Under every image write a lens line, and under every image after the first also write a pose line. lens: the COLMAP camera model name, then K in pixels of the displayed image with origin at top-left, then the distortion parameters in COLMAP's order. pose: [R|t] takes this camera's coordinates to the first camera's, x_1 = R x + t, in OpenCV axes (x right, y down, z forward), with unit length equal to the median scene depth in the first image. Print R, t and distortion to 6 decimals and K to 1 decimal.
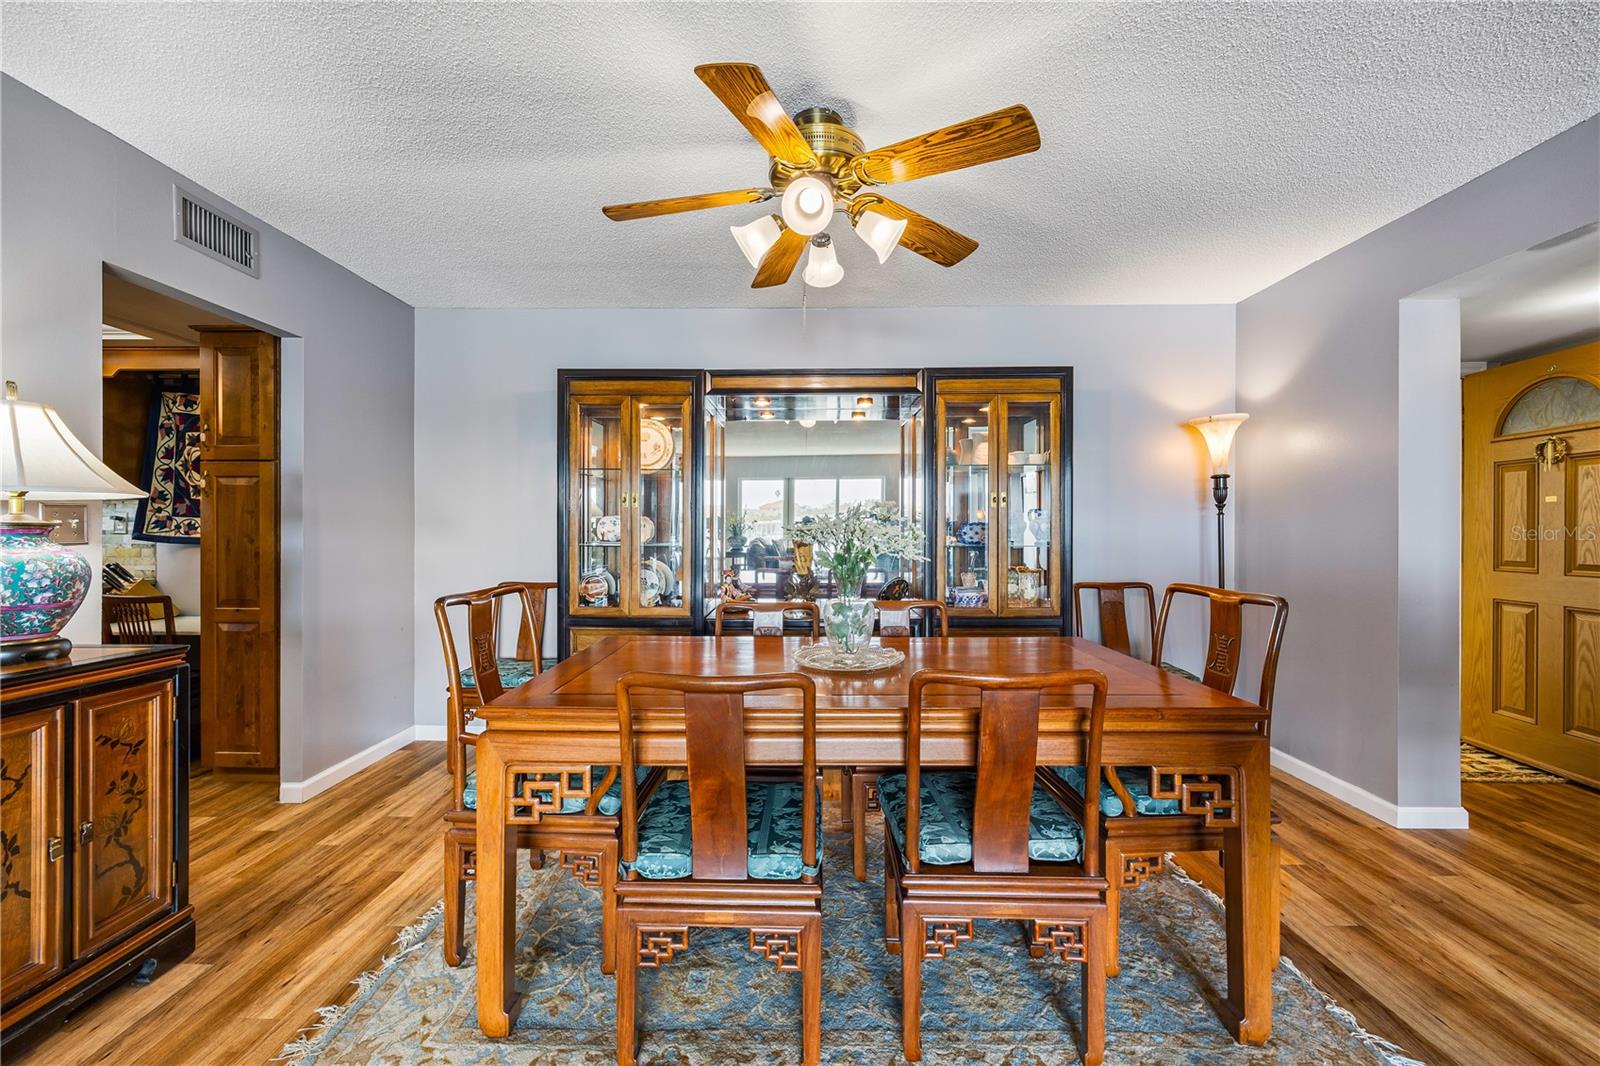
lens RADIAL K [[644.9, 0, 796.3], [0, 644.9, 519.3], [0, 0, 1]] dist [-0.002353, 0.000019]
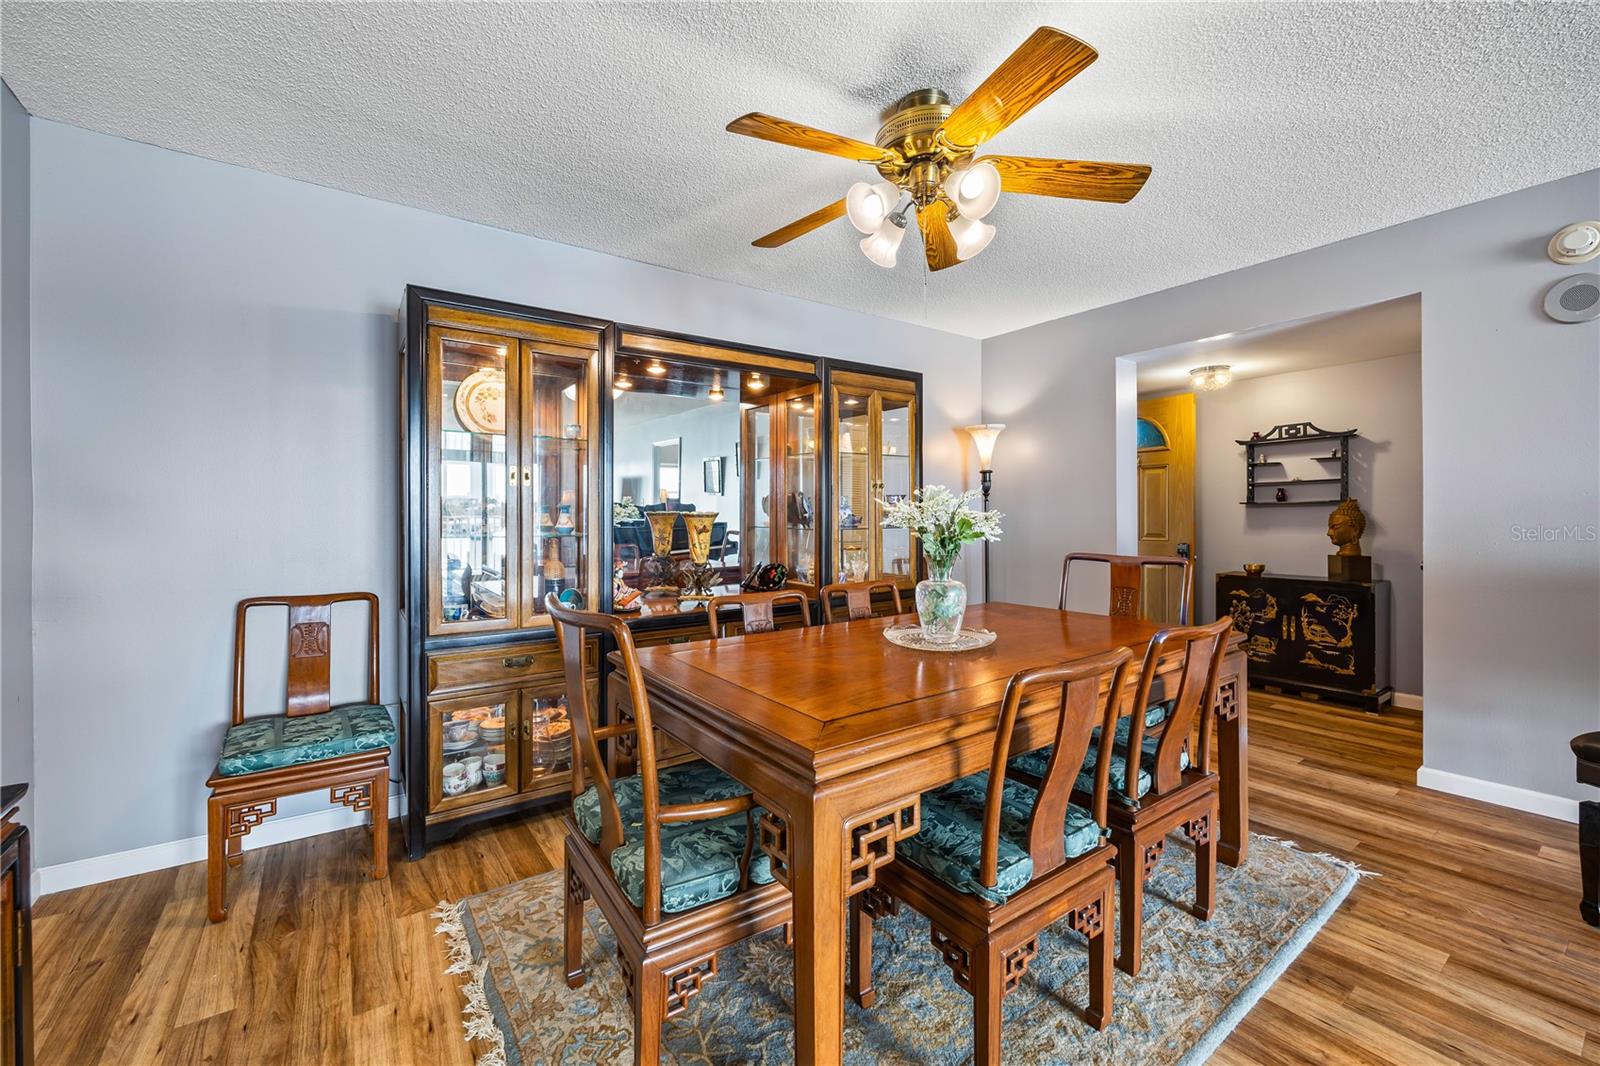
lens RADIAL K [[644.9, 0, 793.0], [0, 644.9, 510.0], [0, 0, 1]] dist [-0.002353, 0.000019]
pose [[0.811695, -0.003836, 0.584069, -0.537153], [-0.001292, 0.999964, 0.008363, 0.000580], [-0.584080, -0.007543, 0.811661, 0.232527]]
